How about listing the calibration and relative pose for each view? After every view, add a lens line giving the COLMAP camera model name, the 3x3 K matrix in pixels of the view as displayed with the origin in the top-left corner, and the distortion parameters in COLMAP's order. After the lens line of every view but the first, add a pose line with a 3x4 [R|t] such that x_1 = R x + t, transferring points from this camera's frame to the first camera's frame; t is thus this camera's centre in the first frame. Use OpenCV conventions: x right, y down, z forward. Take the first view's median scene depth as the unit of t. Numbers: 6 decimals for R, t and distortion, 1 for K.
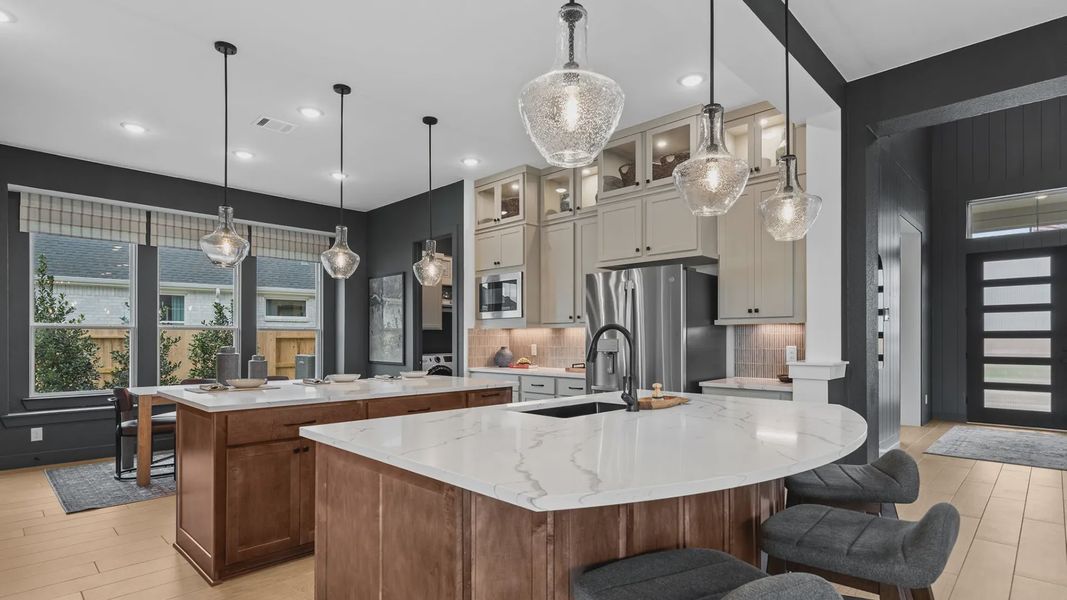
lens RADIAL K [[535.3, 0, 532.1], [0, 535.3, 337.7], [0, 0, 1]] dist [0.000668, 0.000482]
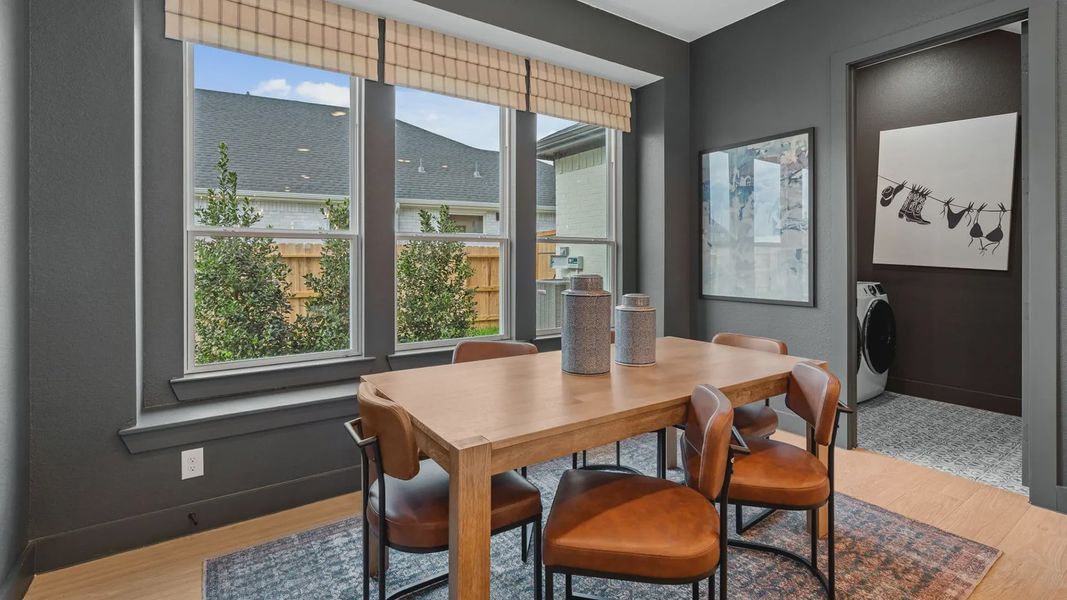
lens RADIAL K [[488.0, 0, 532.1], [0, 488.0, 259.5], [0, 0, 1]] dist [-0.003126, 0.000773]
pose [[0.980348, -0.000708, -0.197275, -0.411829], [0.001392, 0.999993, 0.003328, 0.003304], [0.197271, -0.003538, 0.980343, 0.479876]]
